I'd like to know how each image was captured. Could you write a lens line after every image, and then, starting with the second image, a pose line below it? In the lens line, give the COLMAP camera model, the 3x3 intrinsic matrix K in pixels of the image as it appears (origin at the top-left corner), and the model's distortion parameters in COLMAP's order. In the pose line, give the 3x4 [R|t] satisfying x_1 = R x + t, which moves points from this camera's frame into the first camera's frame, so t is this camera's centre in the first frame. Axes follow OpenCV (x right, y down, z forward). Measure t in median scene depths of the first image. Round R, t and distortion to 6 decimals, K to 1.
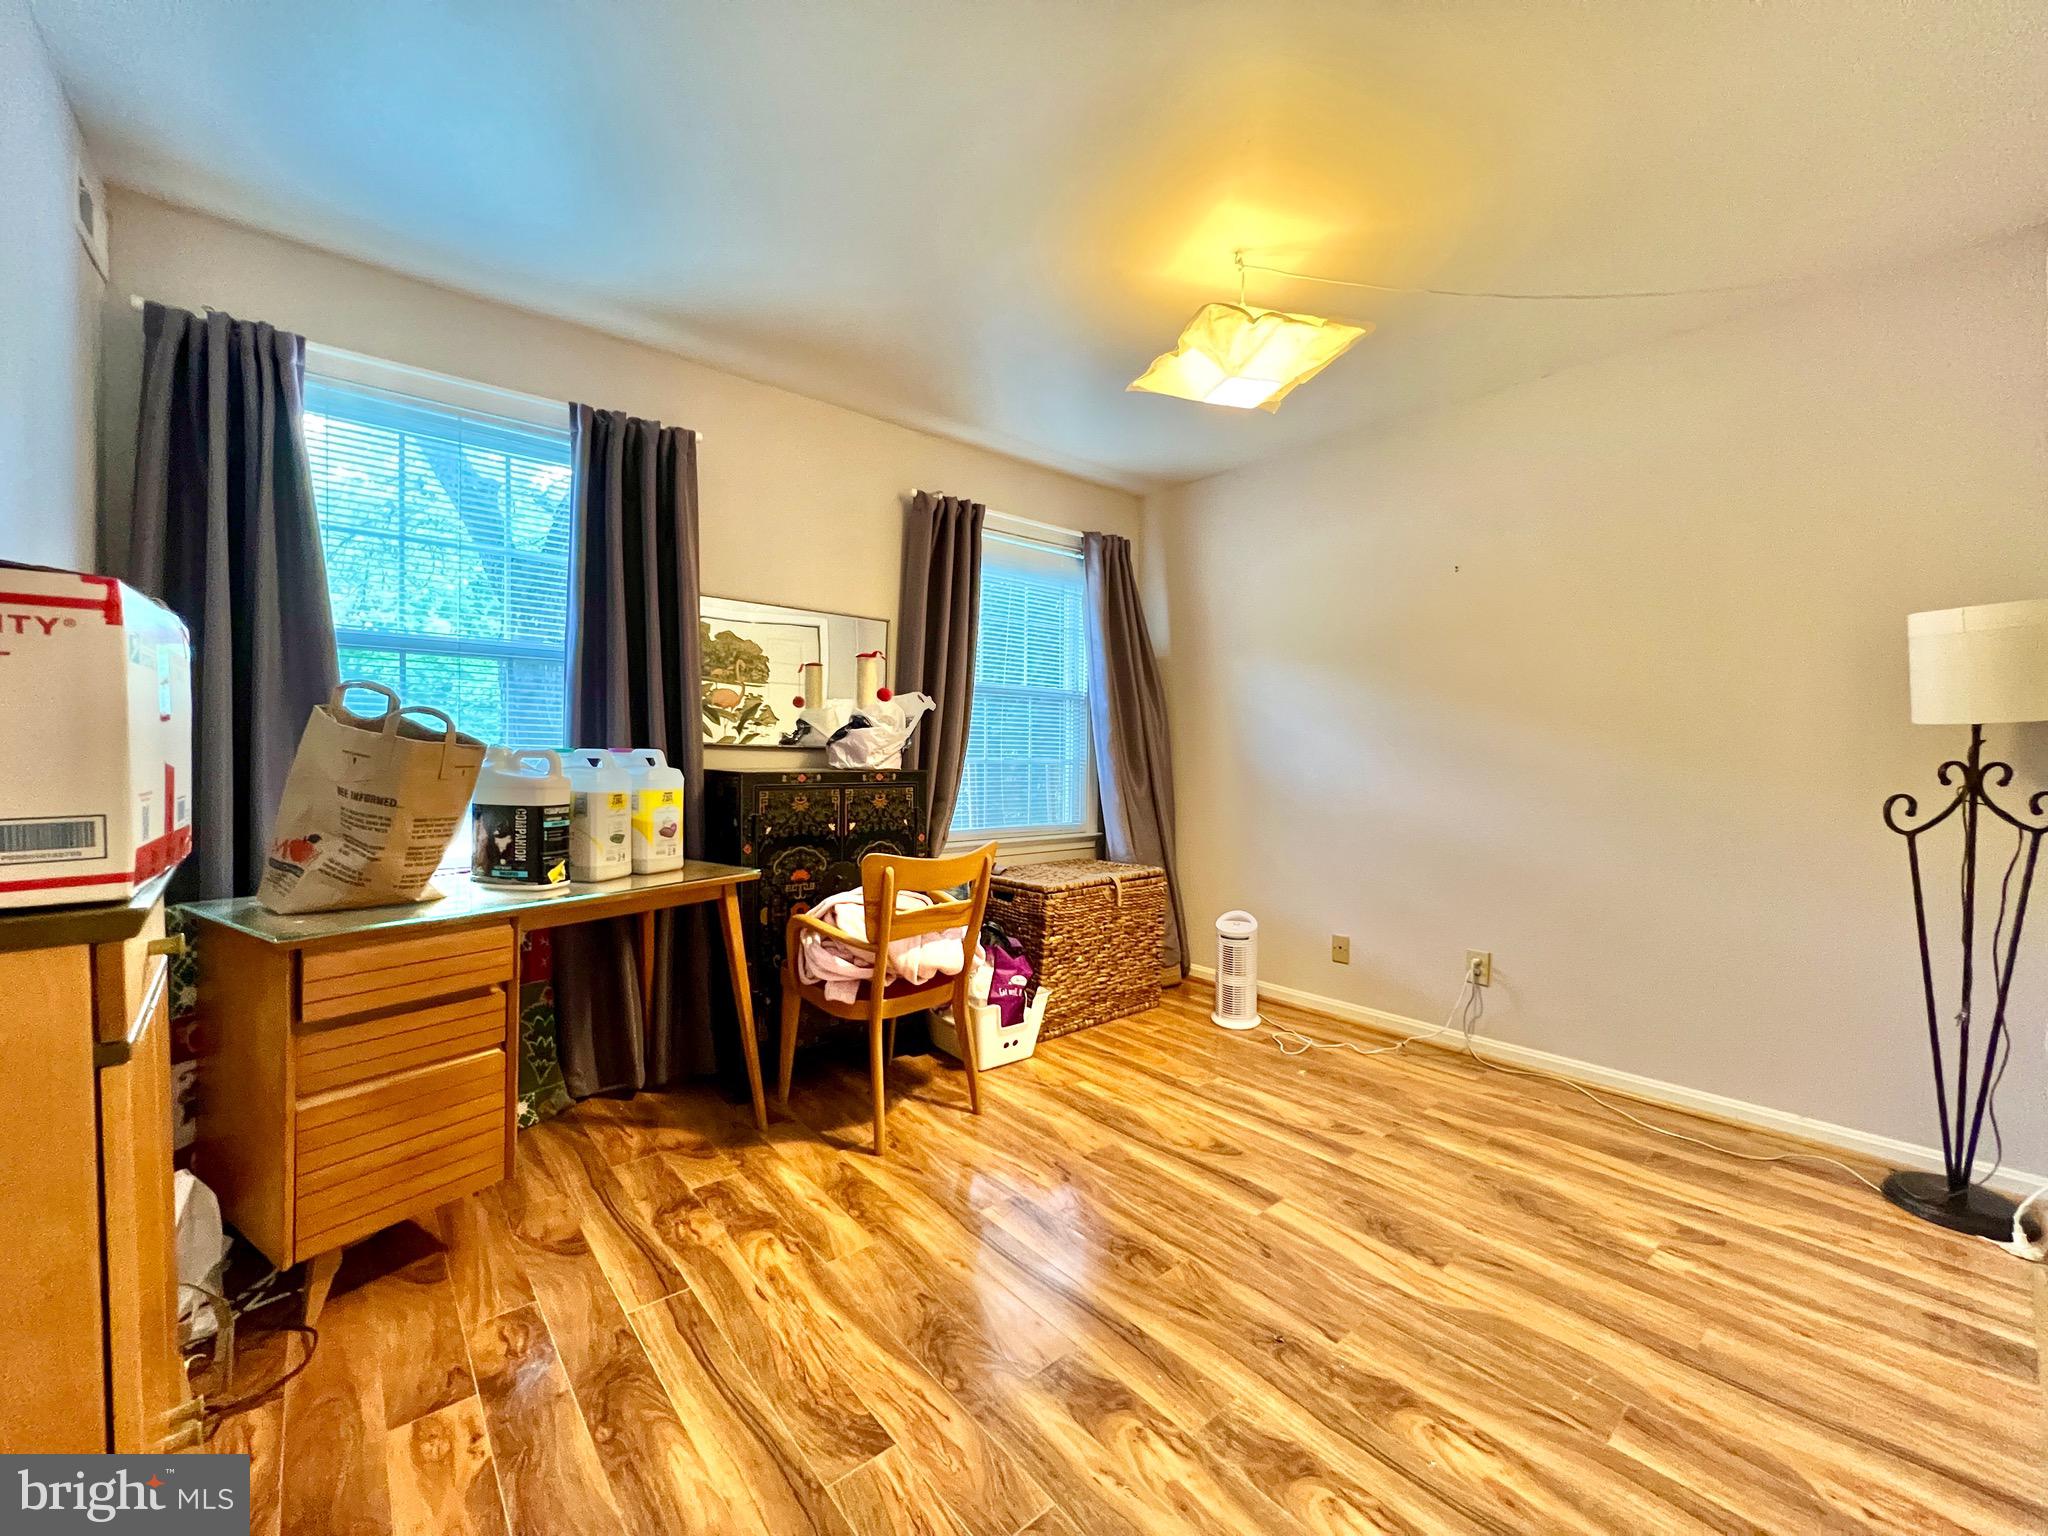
lens RADIAL K [[818.6, 0, 1017.4], [0, 818.6, 769.4], [0, 0, 1]] dist [-0.003763, 0.001069]
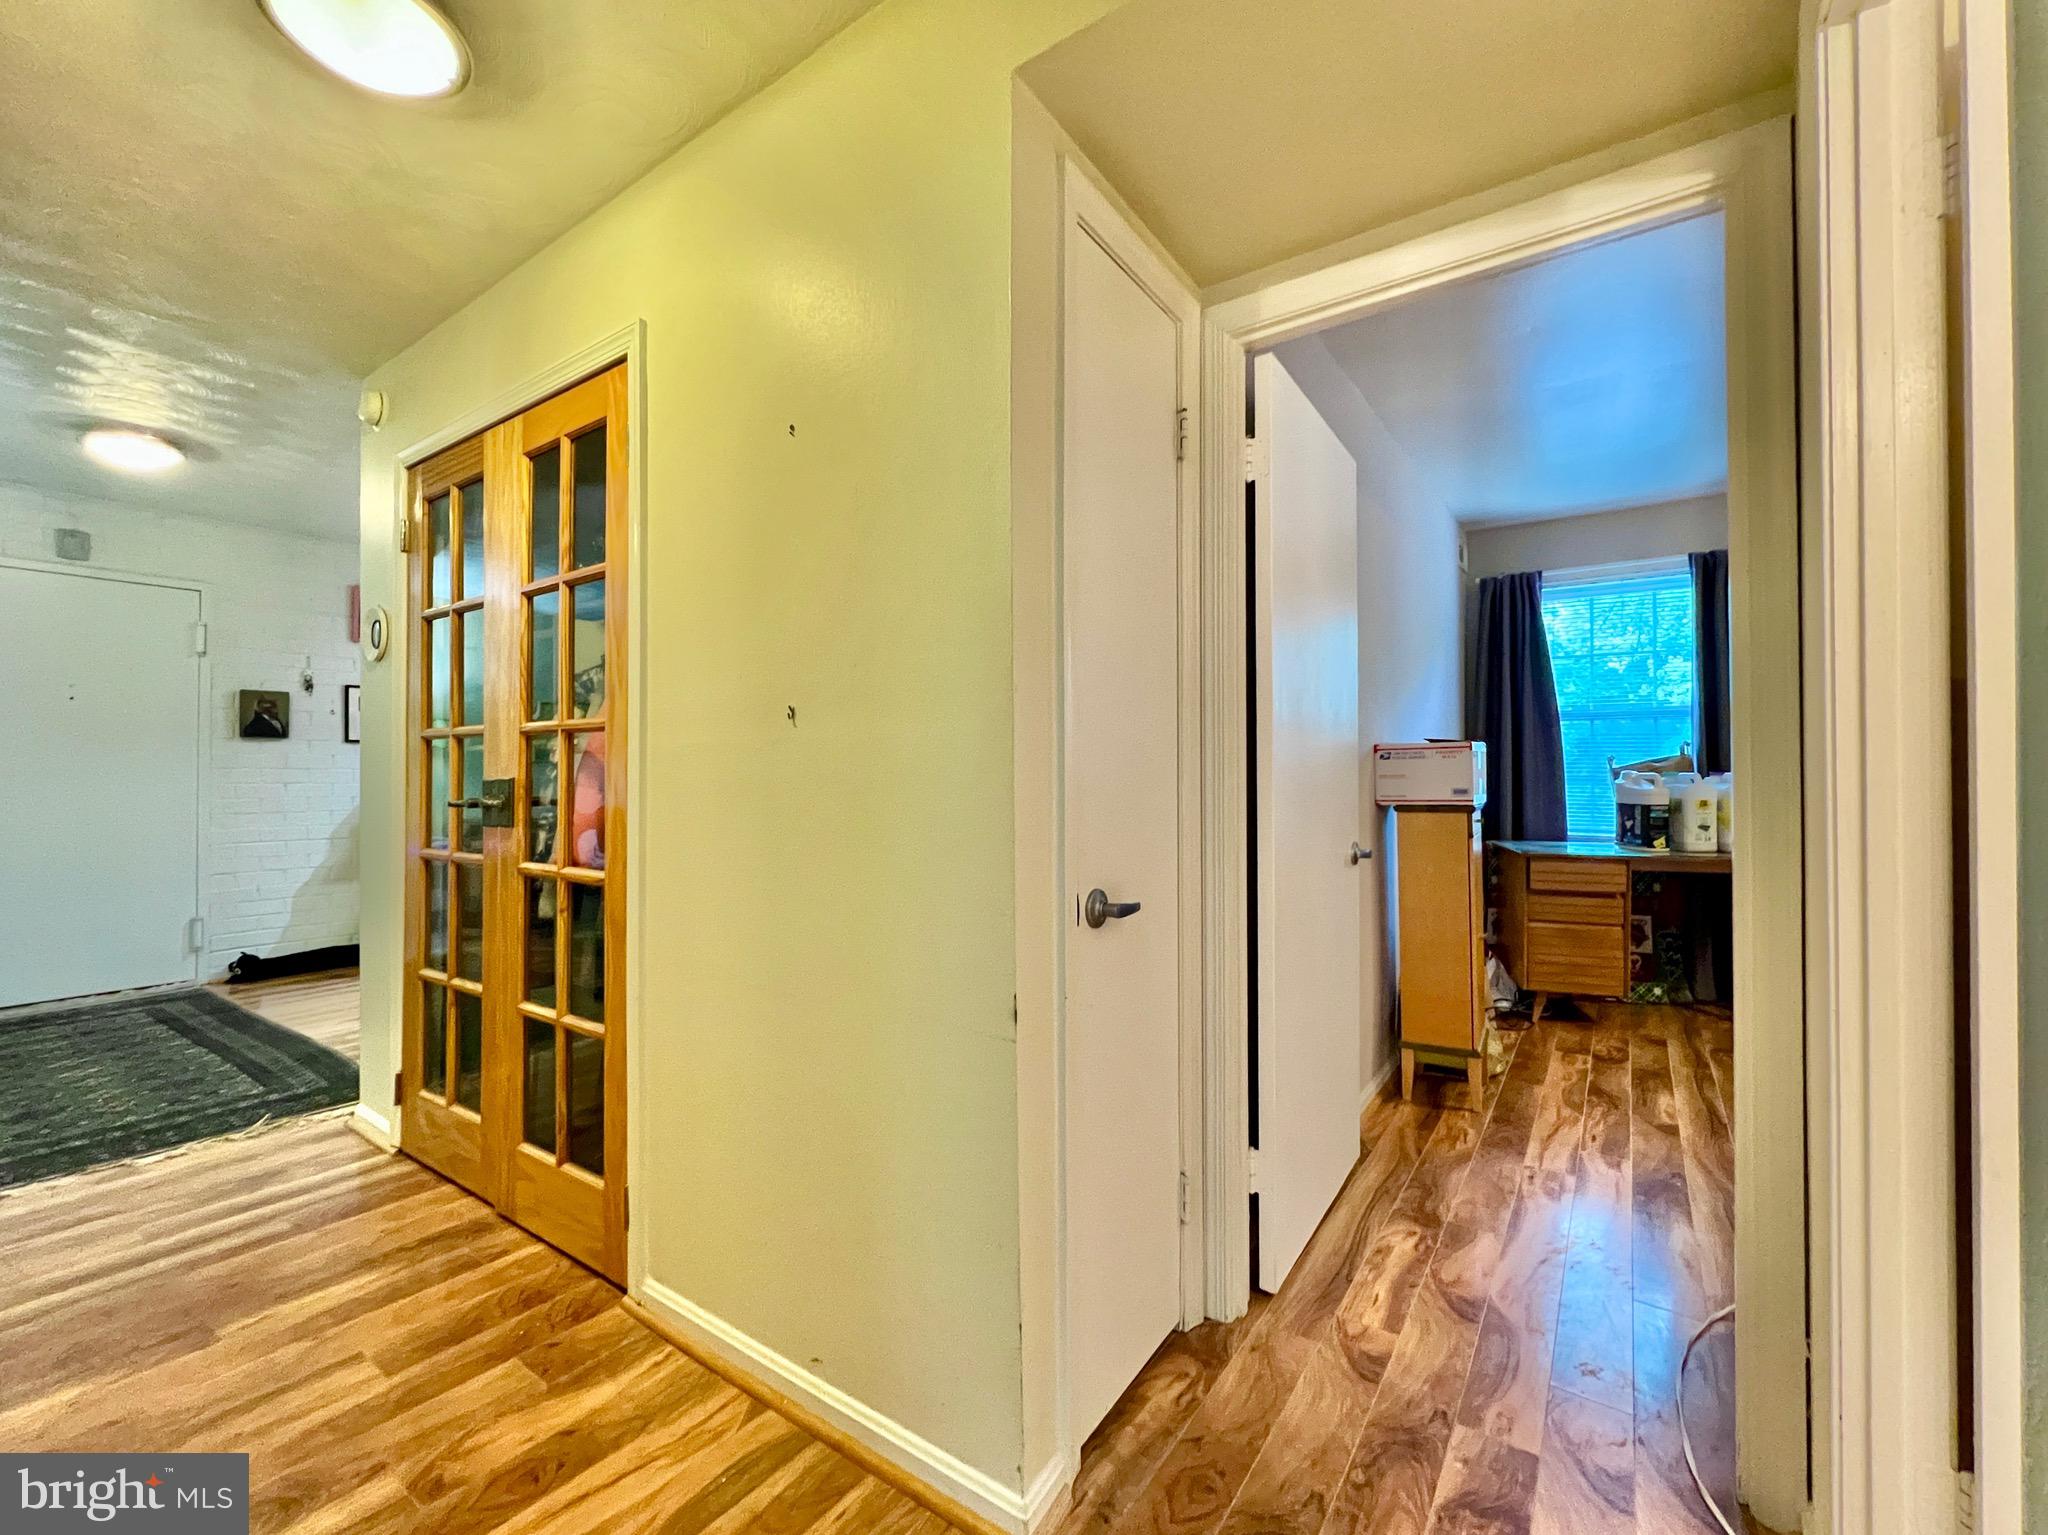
lens RADIAL K [[859.0, 0, 1019.1], [0, 859.0, 762.0], [0, 0, 1]] dist [-0.003158, -0.000016]
pose [[0.249167, -0.022755, -0.968193, 0.953893], [-0.013736, 0.999540, -0.027027, 0.021618], [0.968363, 0.020034, 0.248740, -0.865164]]
